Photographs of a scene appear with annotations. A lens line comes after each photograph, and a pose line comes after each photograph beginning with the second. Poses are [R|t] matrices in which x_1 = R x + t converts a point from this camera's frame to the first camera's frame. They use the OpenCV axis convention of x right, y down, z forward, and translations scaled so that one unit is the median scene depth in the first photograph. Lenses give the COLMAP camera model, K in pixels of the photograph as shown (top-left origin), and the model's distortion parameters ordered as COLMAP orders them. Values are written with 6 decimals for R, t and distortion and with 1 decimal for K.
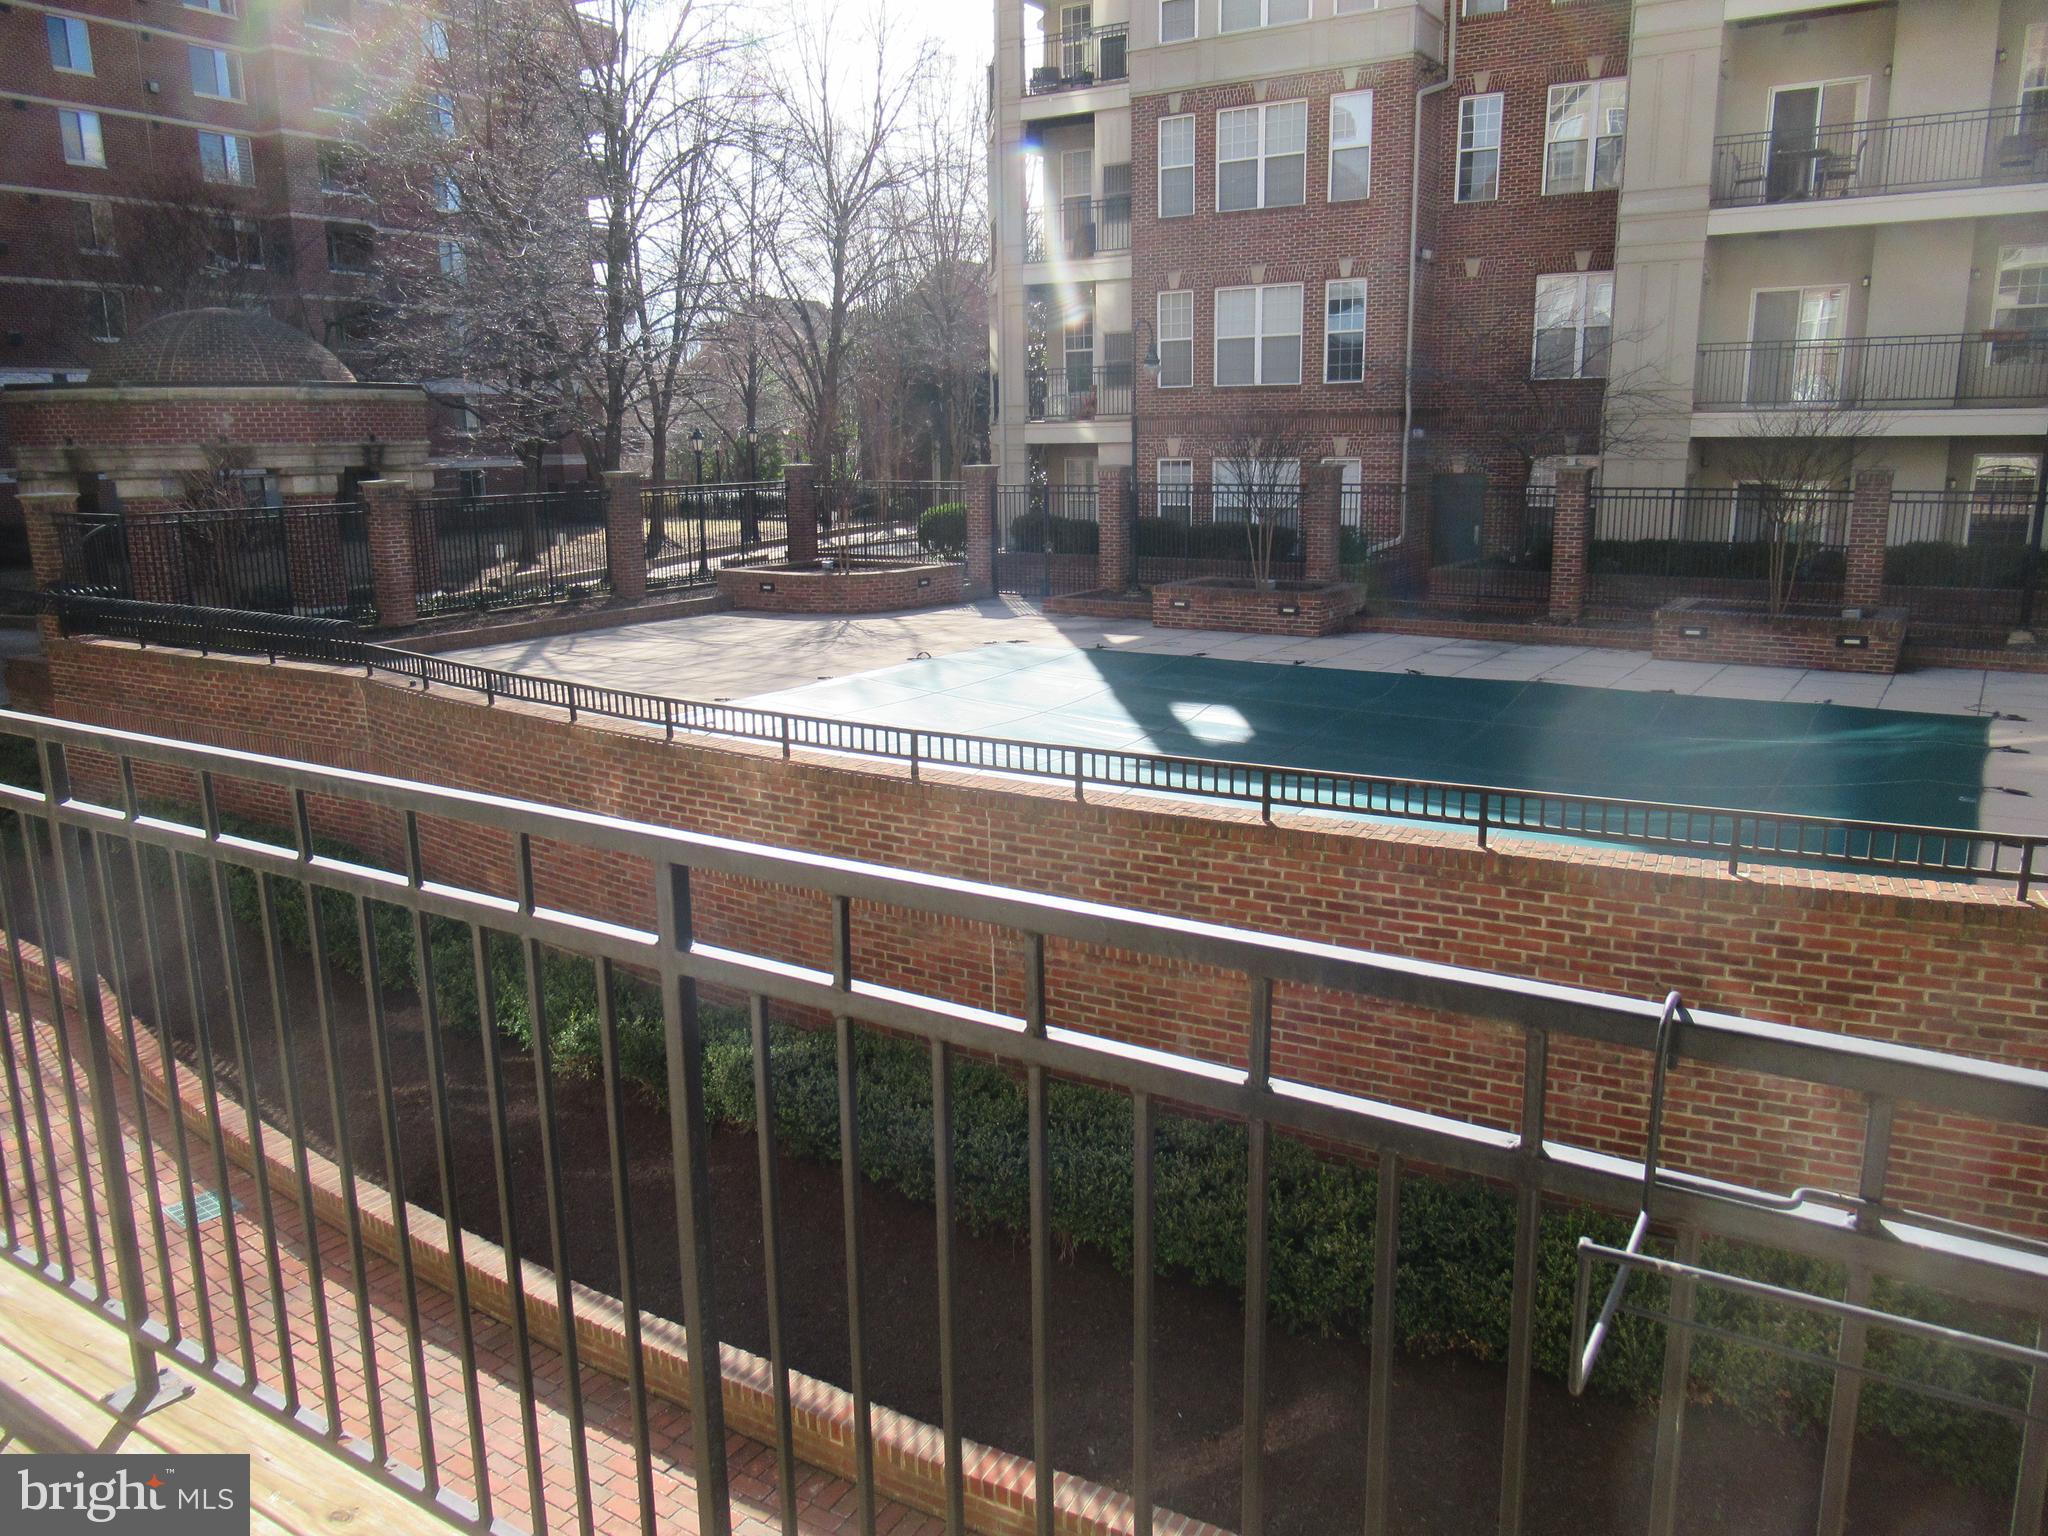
lens RADIAL K [[1526.1, 0, 1019.4], [0, 1526.1, 766.0], [0, 0, 1]] dist [-0.002710, -0.002205]
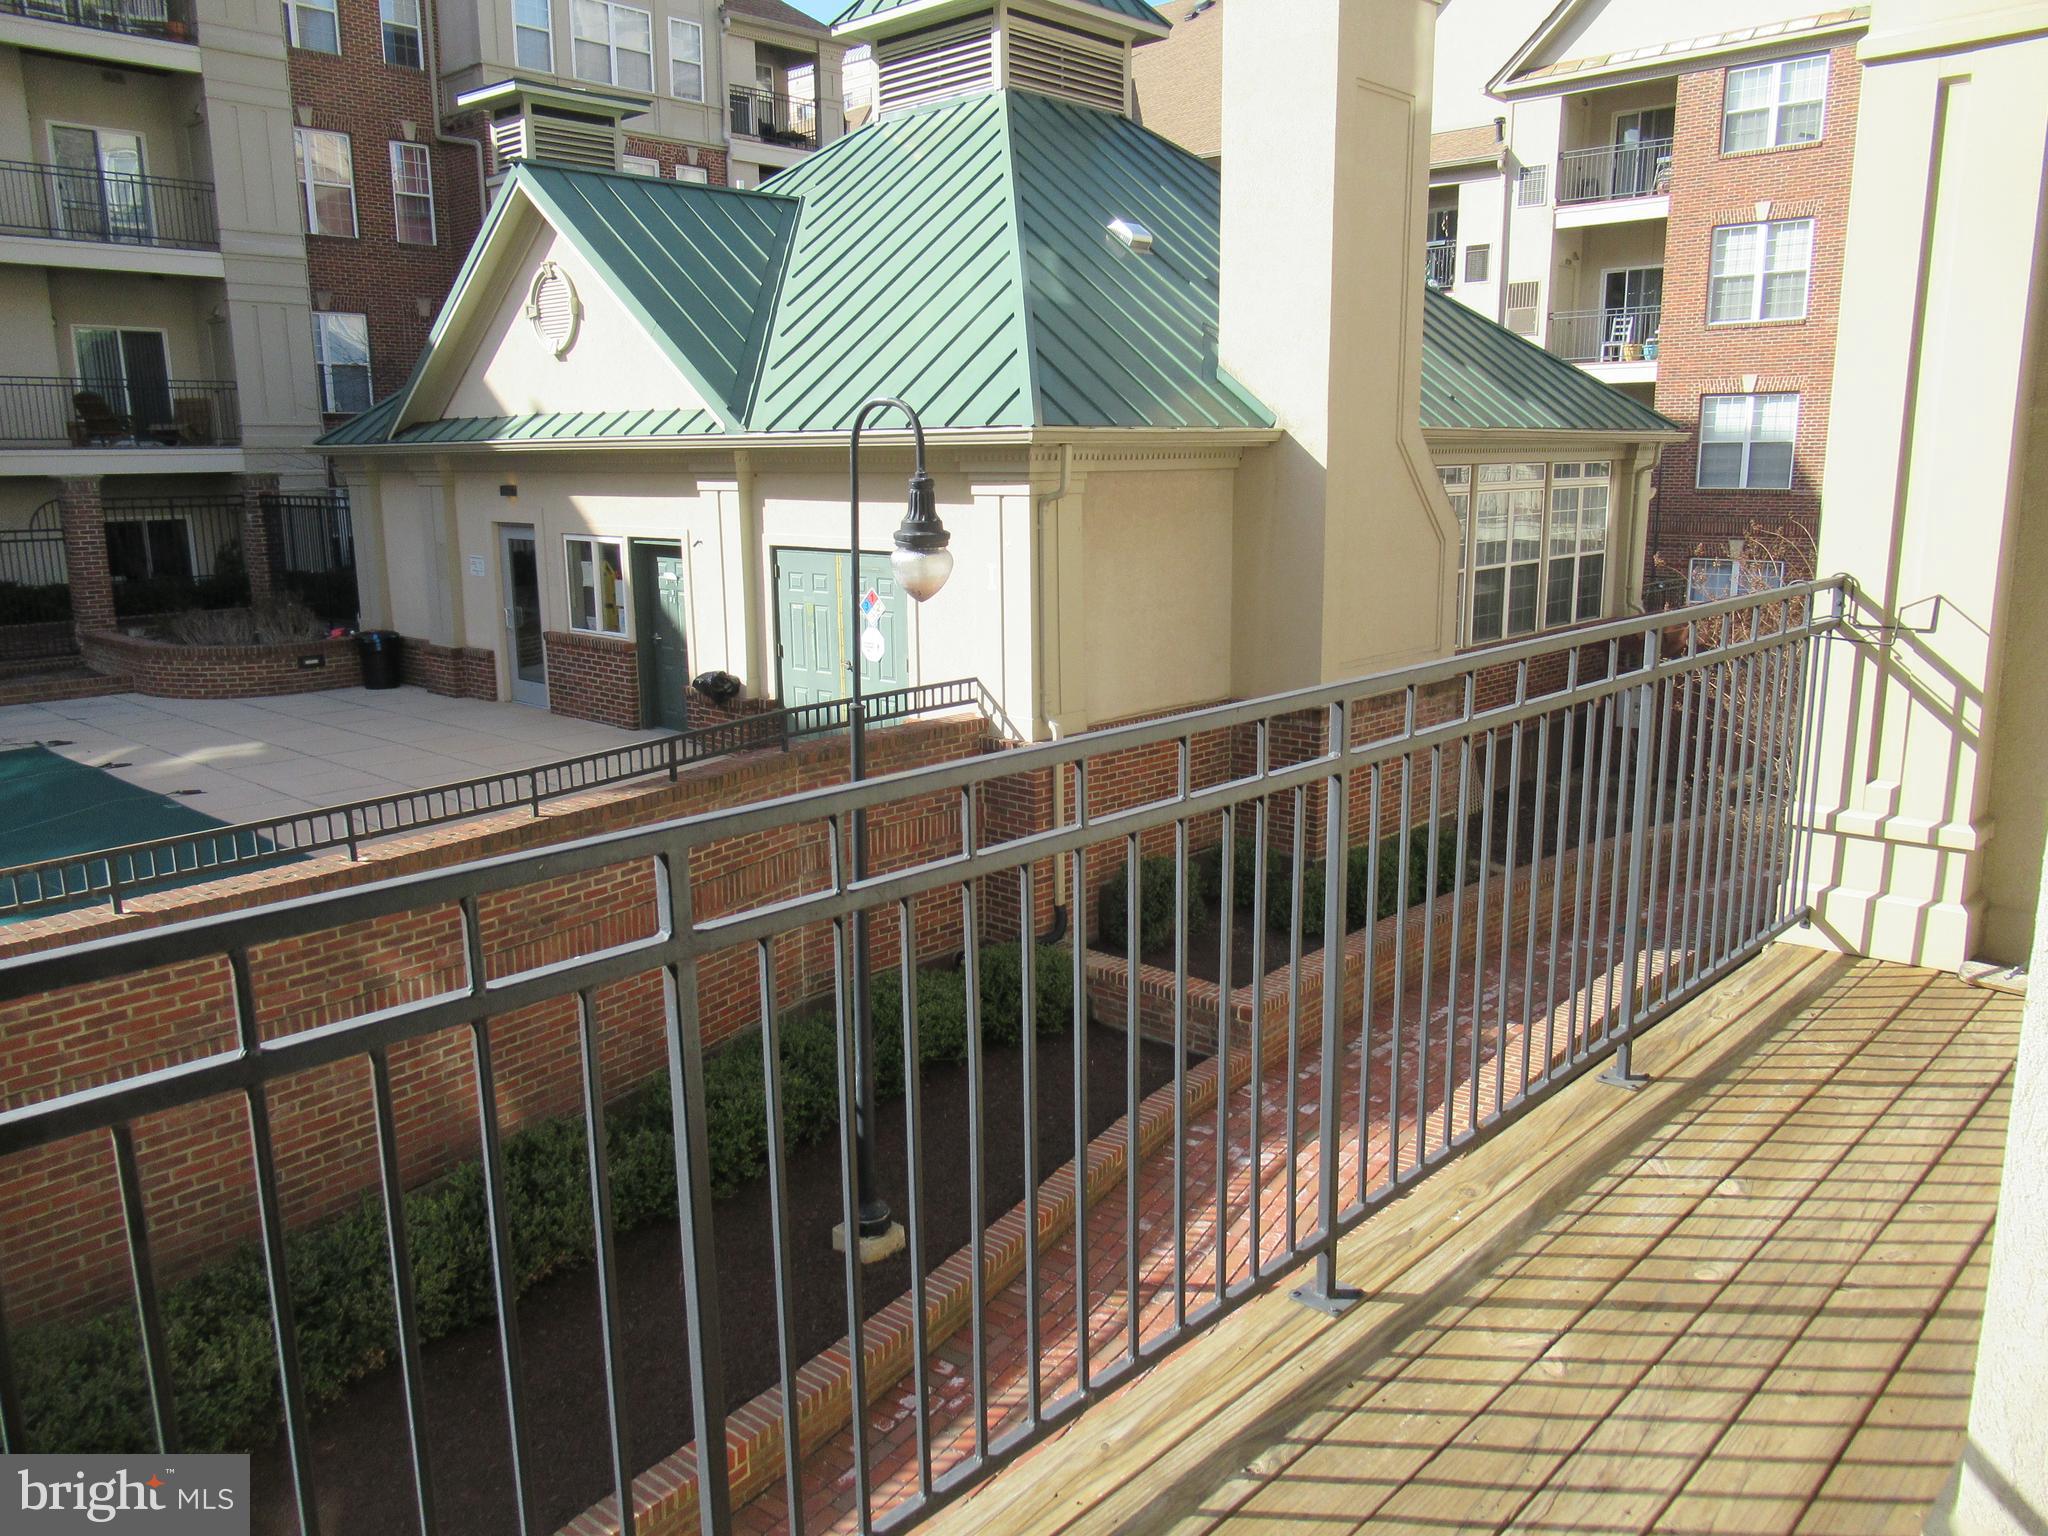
lens RADIAL K [[1512.4, 0, 1014.9], [0, 1512.4, 782.2], [0, 0, 1]] dist [-0.009933, -0.005113]
pose [[0.186622, -0.199487, 0.961965, -0.475459], [0.218607, 0.963051, 0.157302, -0.051018], [-0.957801, 0.180937, 0.223336, 0.279530]]
